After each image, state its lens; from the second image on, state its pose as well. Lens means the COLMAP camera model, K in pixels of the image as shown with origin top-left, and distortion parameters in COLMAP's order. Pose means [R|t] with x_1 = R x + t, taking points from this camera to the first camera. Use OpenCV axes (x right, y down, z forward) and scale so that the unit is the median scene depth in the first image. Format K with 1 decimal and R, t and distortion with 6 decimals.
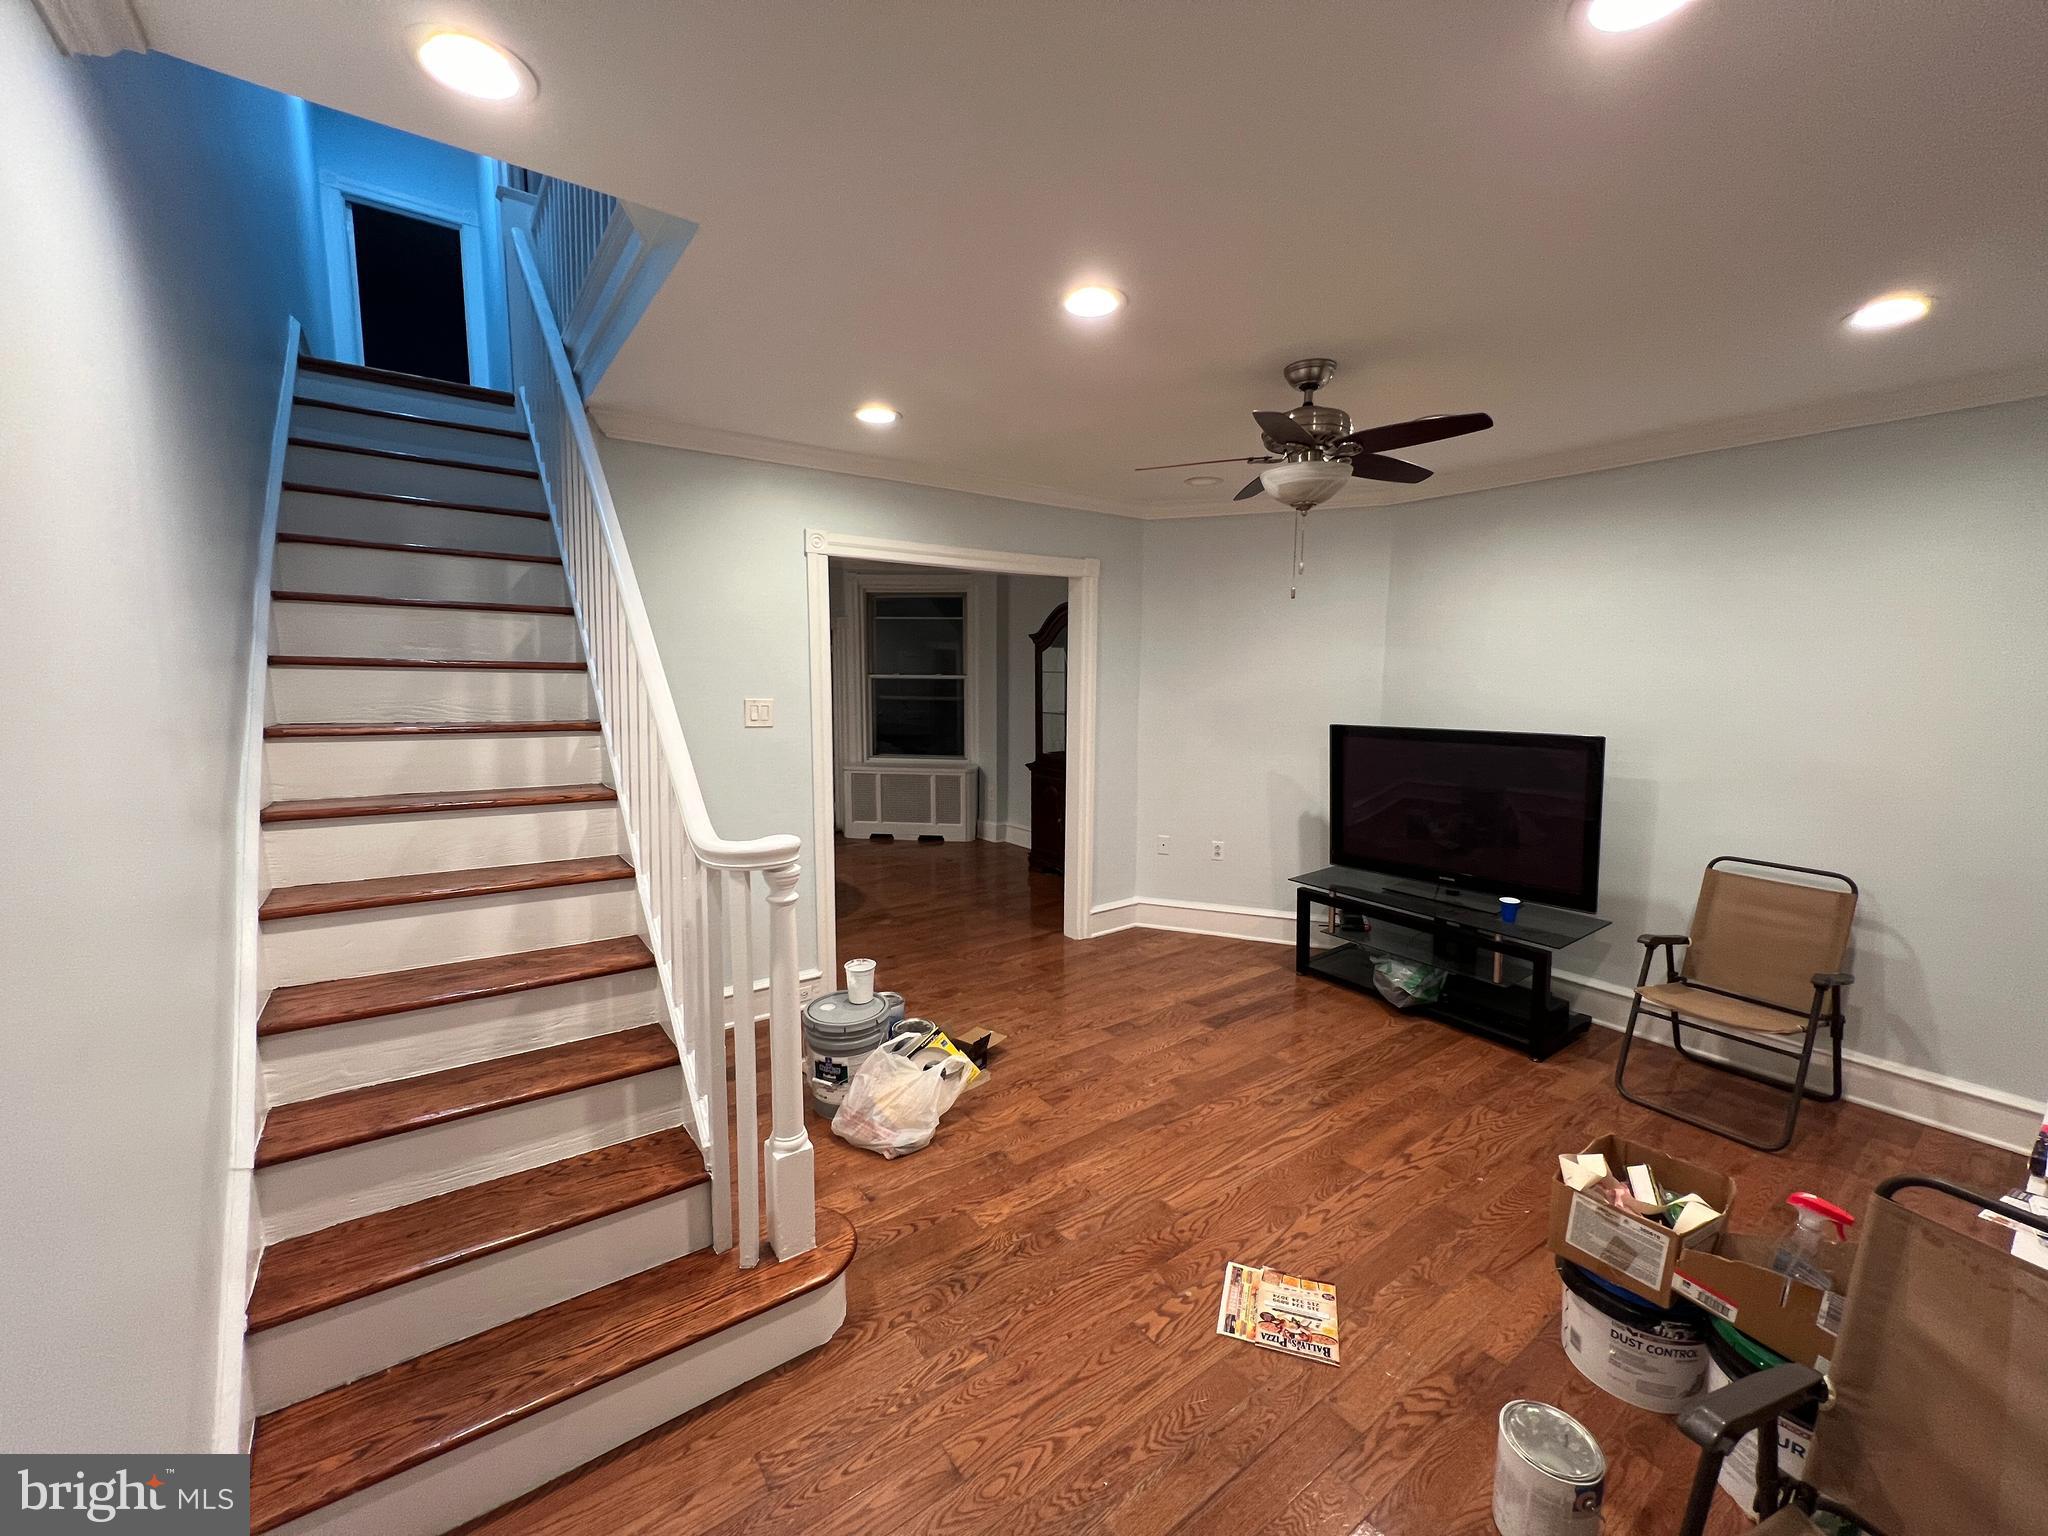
lens RADIAL K [[824.0, 0, 1021.3], [0, 824.0, 757.7], [0, 0, 1]] dist [-0.000422, 0.001085]
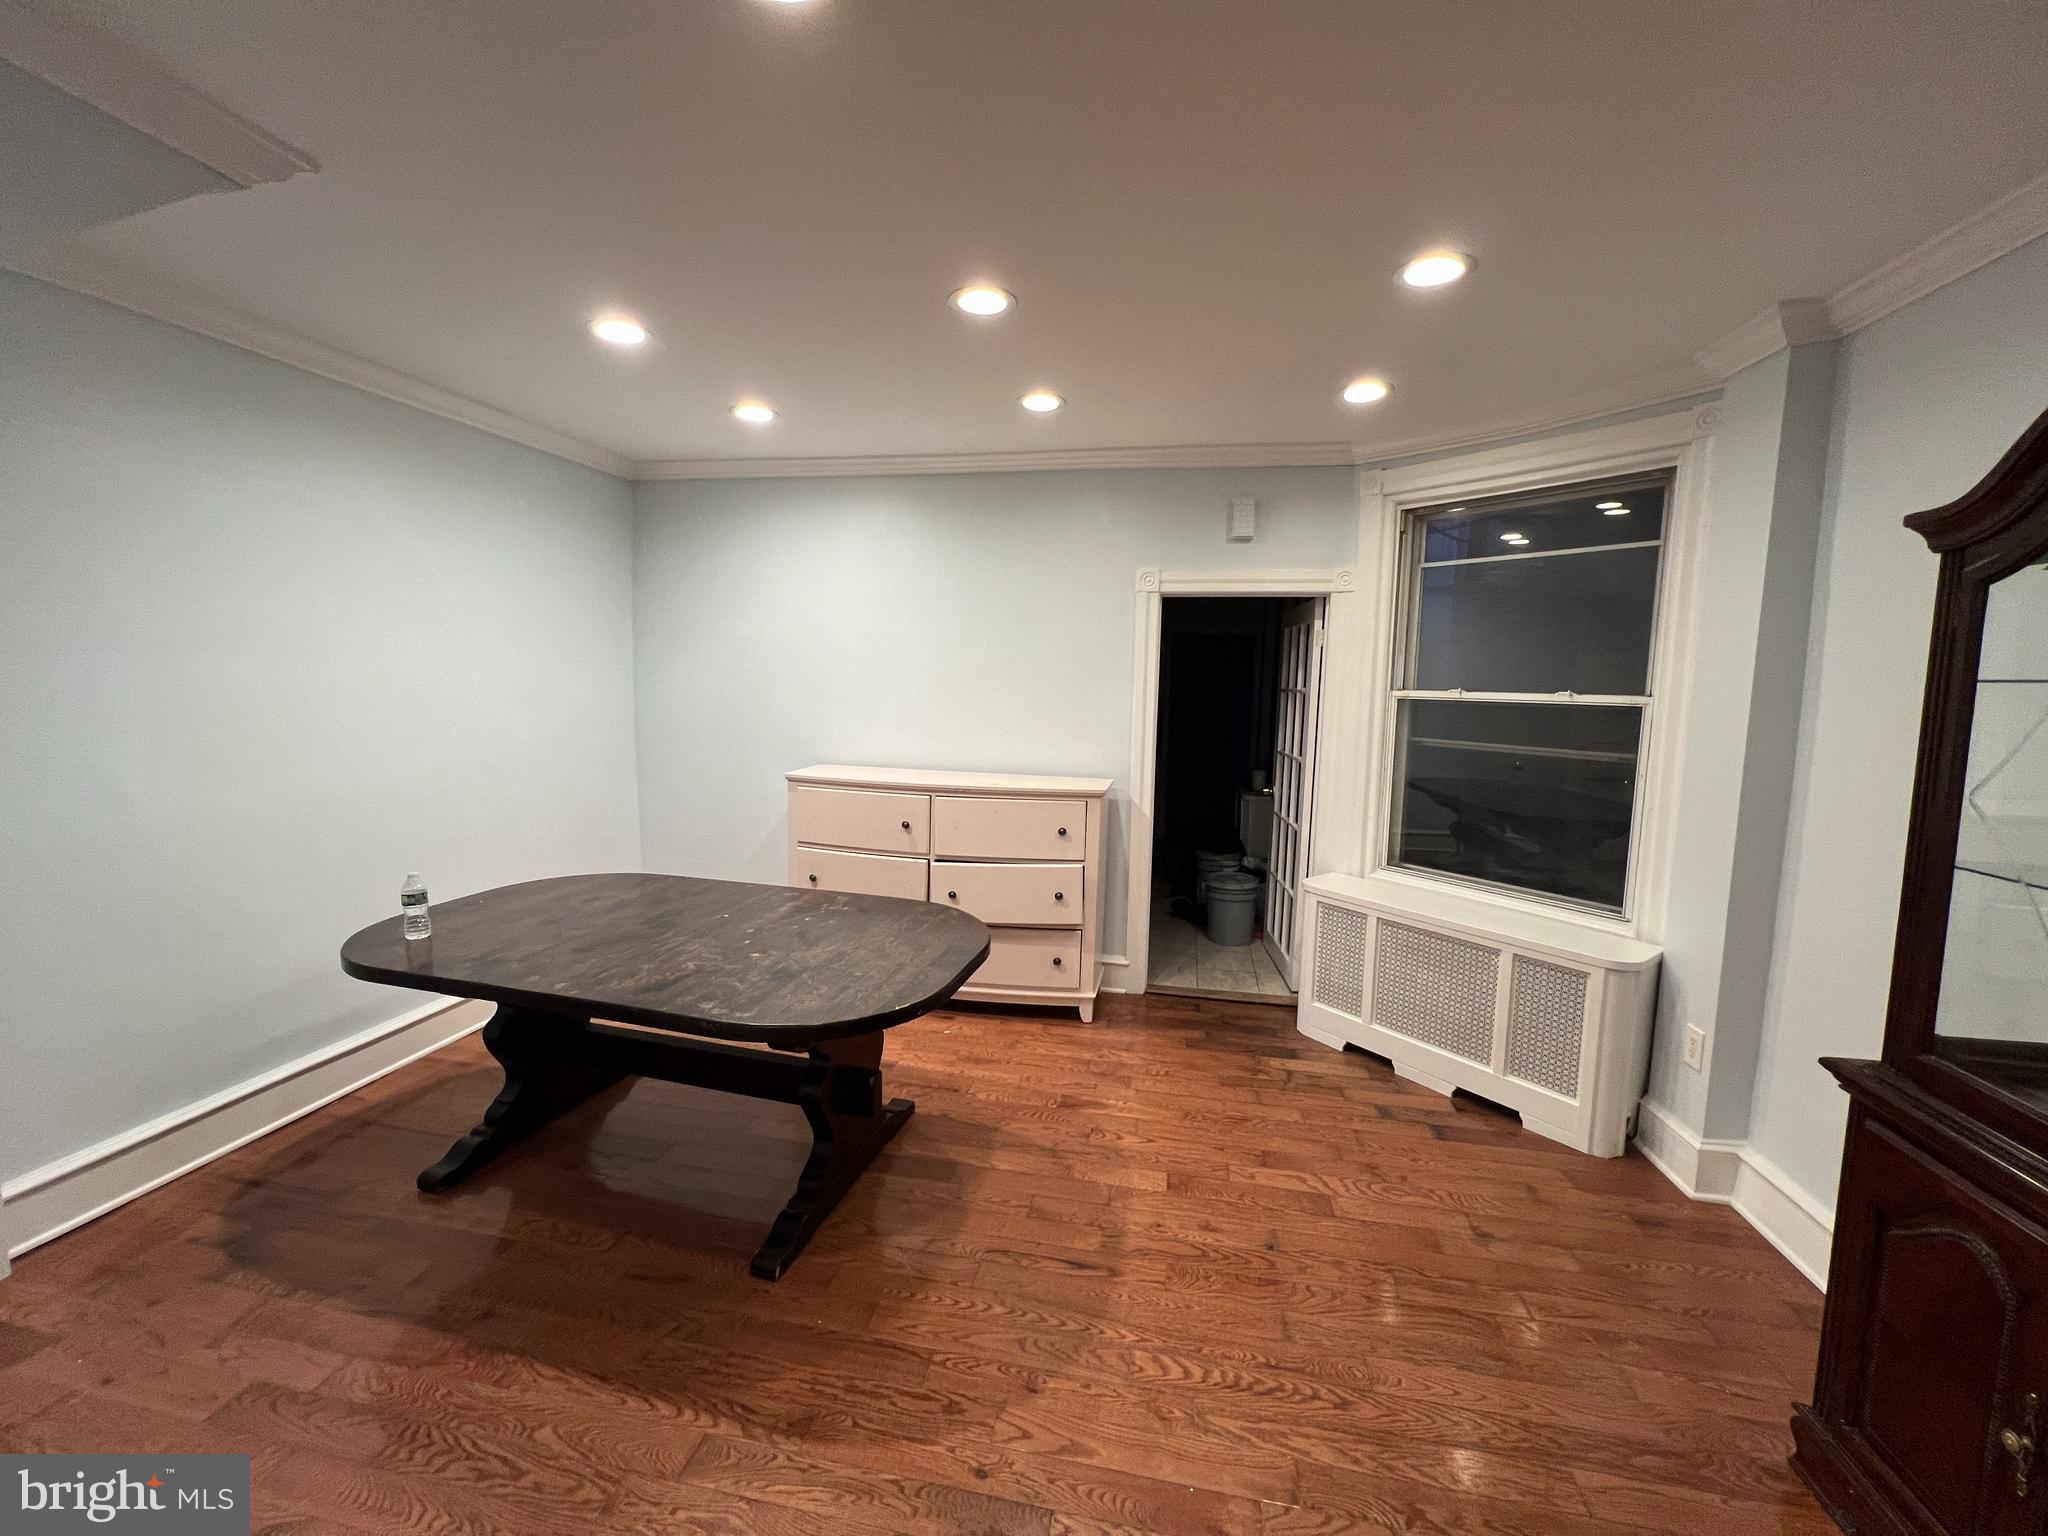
lens RADIAL K [[824.0, 0, 1017.1], [0, 824.0, 759.3], [0, 0, 1]] dist [-0.000422, 0.001085]
pose [[0.683429, 0.079117, -0.725717, 0.010511], [-0.096912, 0.995144, 0.017226, -0.052300], [0.723556, 0.058558, 0.687777, 0.558286]]
